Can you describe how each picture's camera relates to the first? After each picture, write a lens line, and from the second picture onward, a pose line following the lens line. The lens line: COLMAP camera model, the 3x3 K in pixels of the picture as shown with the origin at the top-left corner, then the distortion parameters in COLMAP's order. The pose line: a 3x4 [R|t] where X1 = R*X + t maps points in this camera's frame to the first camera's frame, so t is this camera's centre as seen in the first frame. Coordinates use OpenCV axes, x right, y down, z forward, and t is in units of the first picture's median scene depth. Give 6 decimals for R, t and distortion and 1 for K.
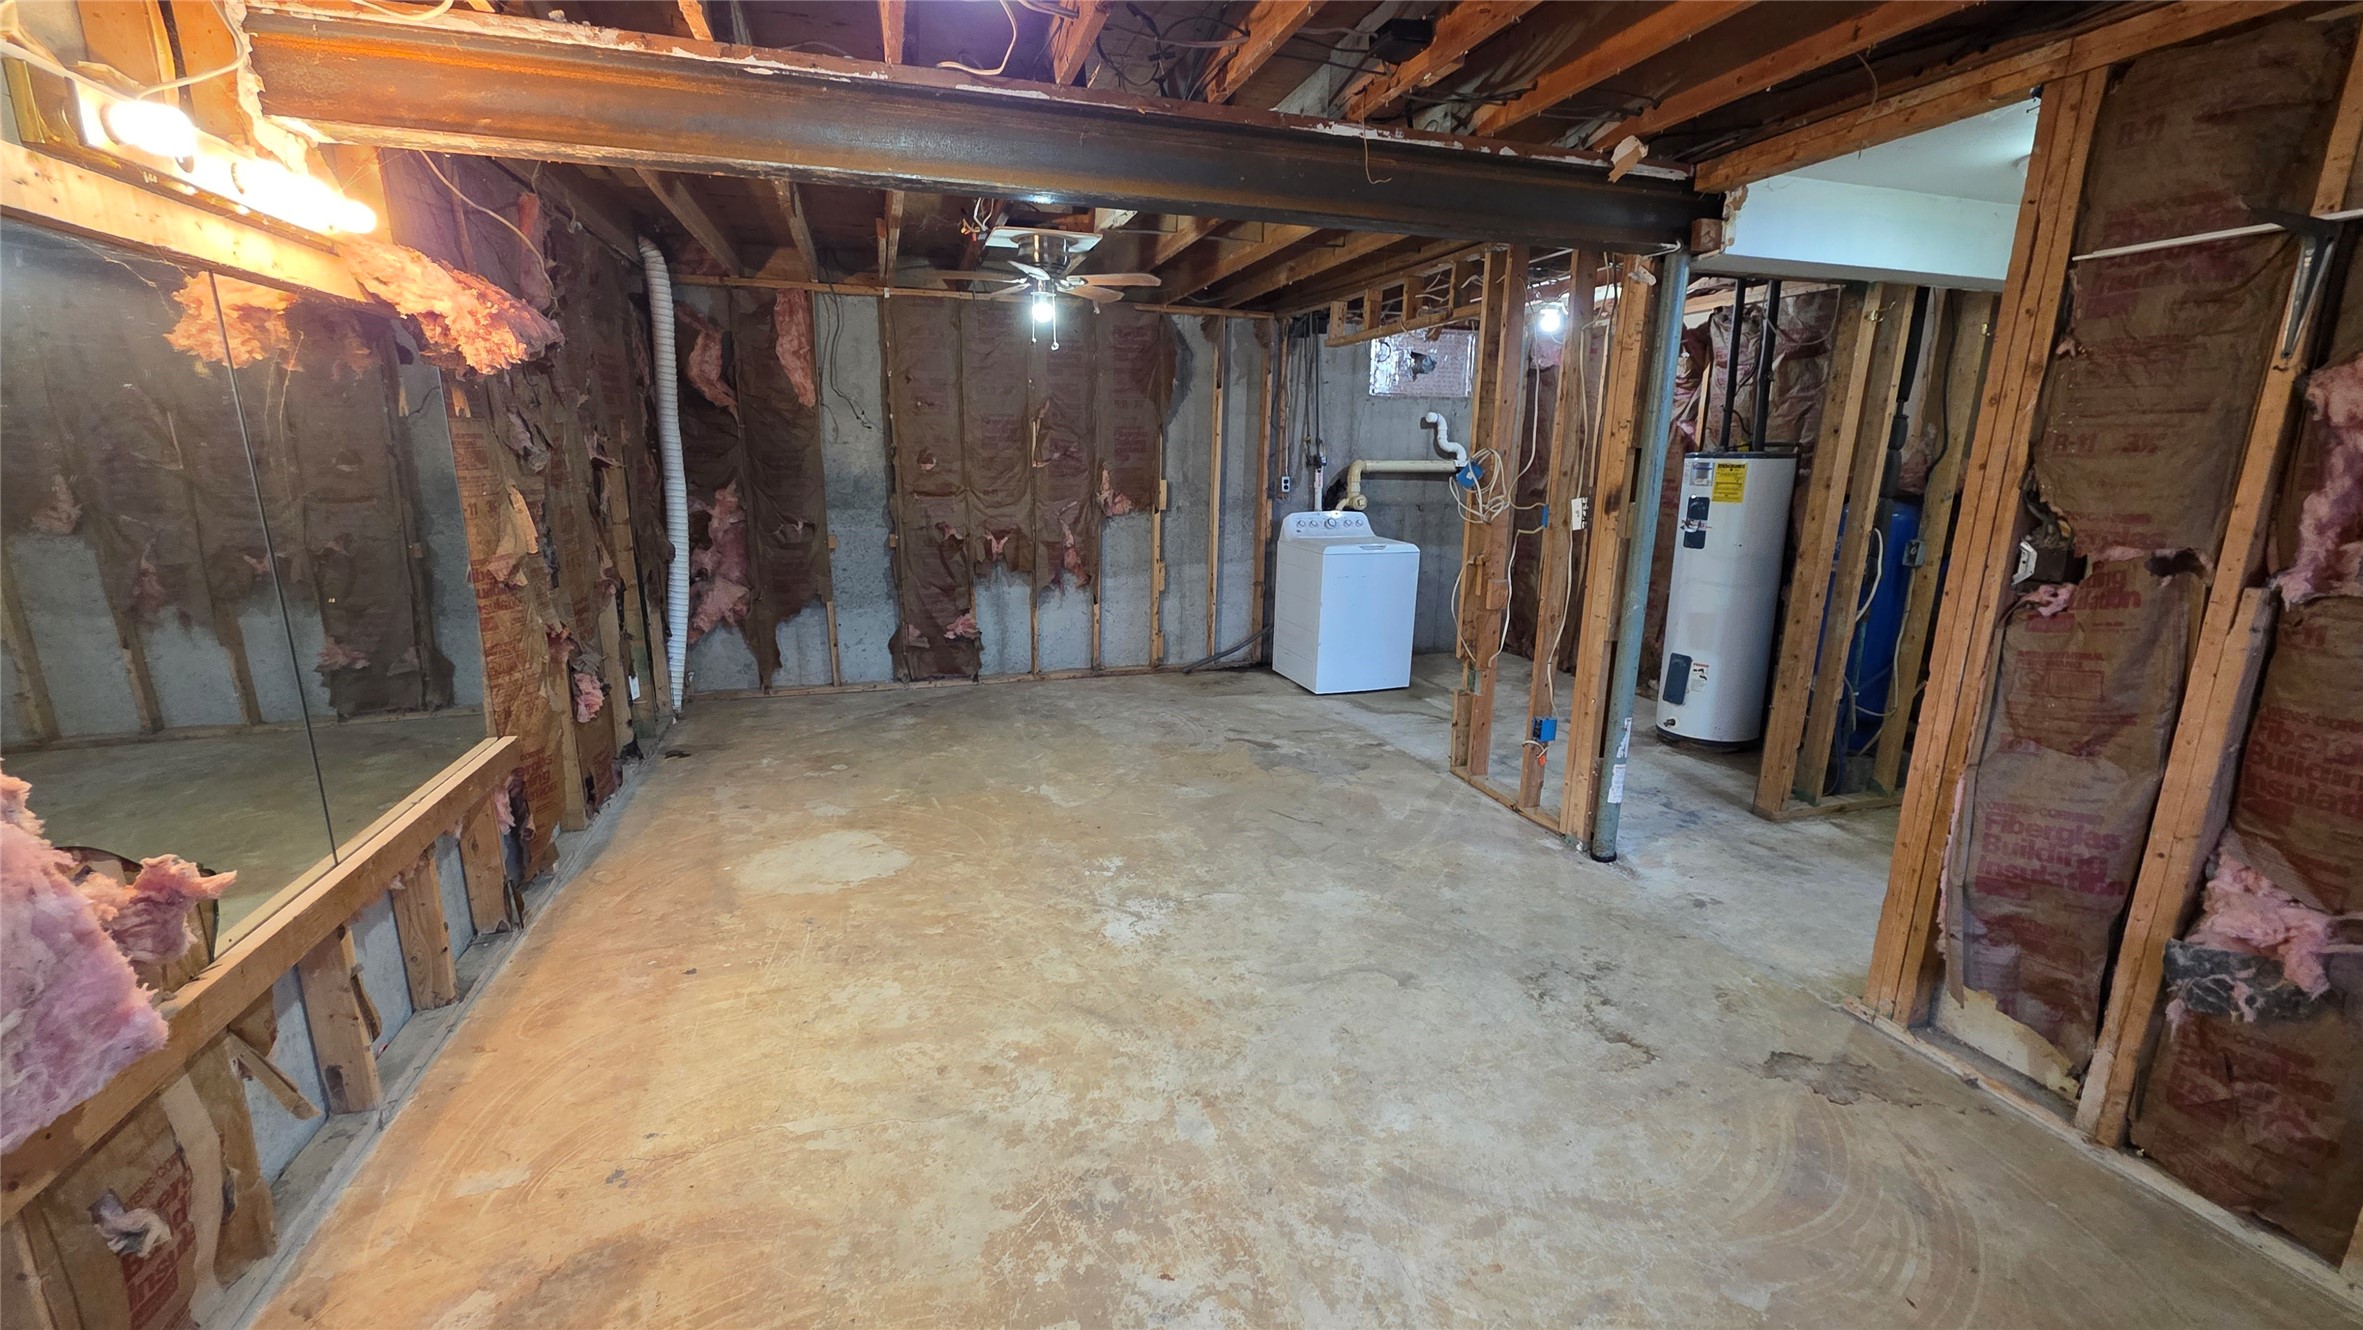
lens RADIAL K [[946.9, 0, 1178.4], [0, 946.9, 666.5], [0, 0, 1]] dist [0.000962, 0.000095]
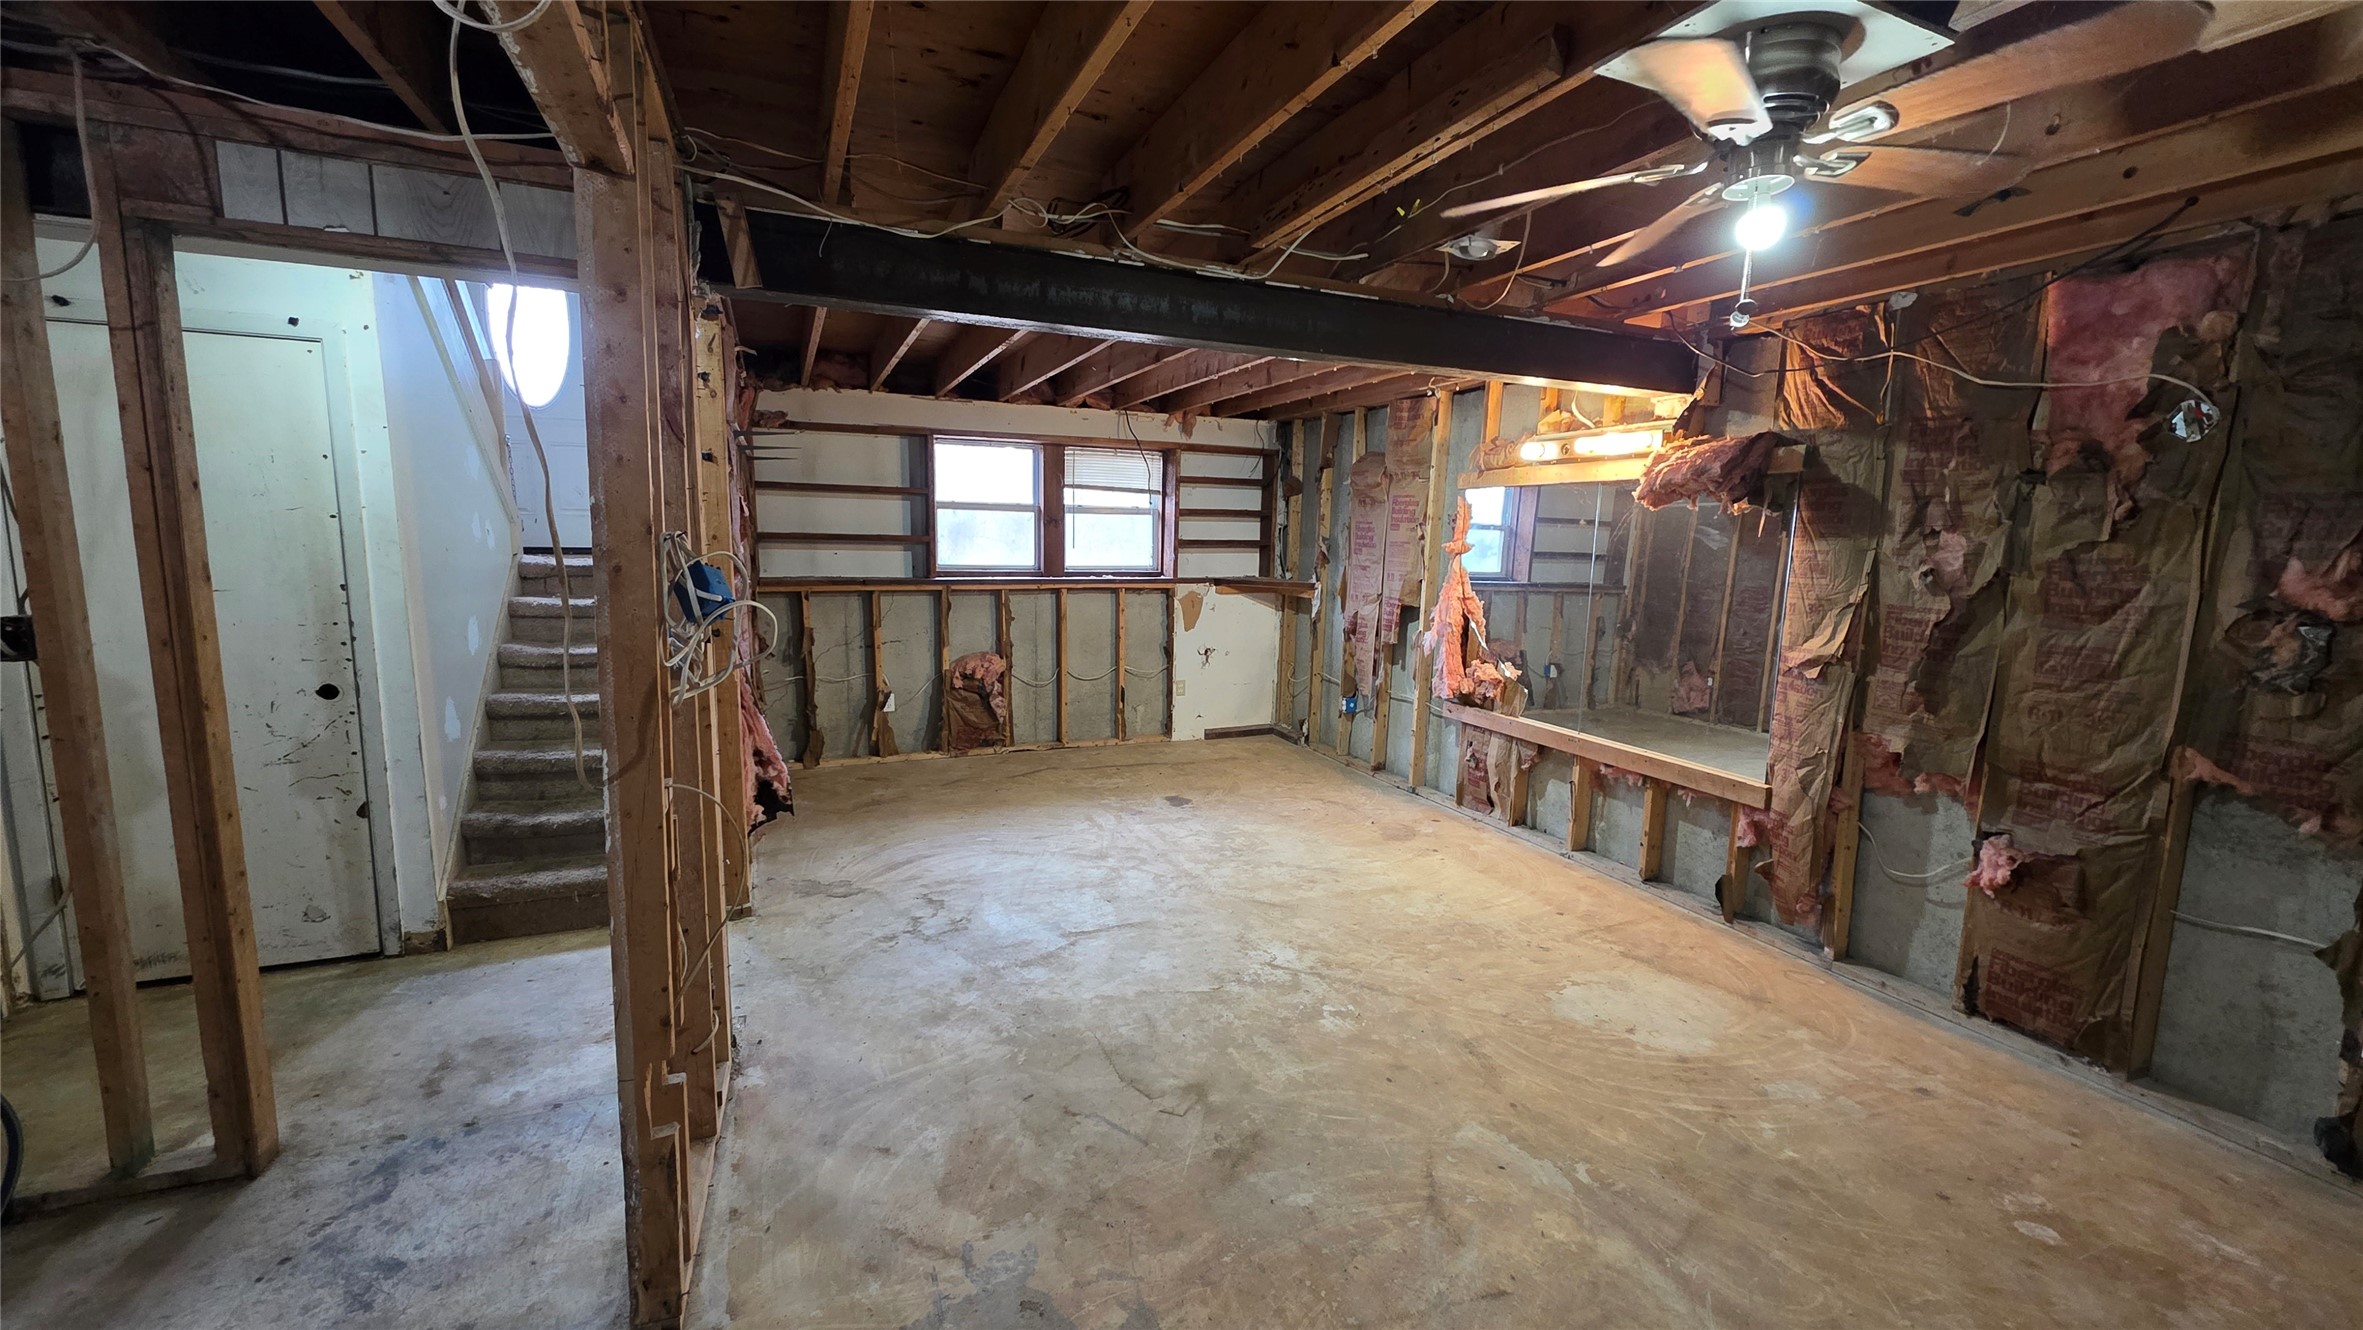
lens RADIAL K [[946.9, 0, 1182.9], [0, 946.9, 664.8], [0, 0, 1]] dist [0.000962, 0.000095]
pose [[-0.994377, -0.016777, -0.104564, 0.175620], [-0.053361, 0.932243, 0.357876, -0.432569], [0.091475, 0.361443, -0.927896, 1.828610]]
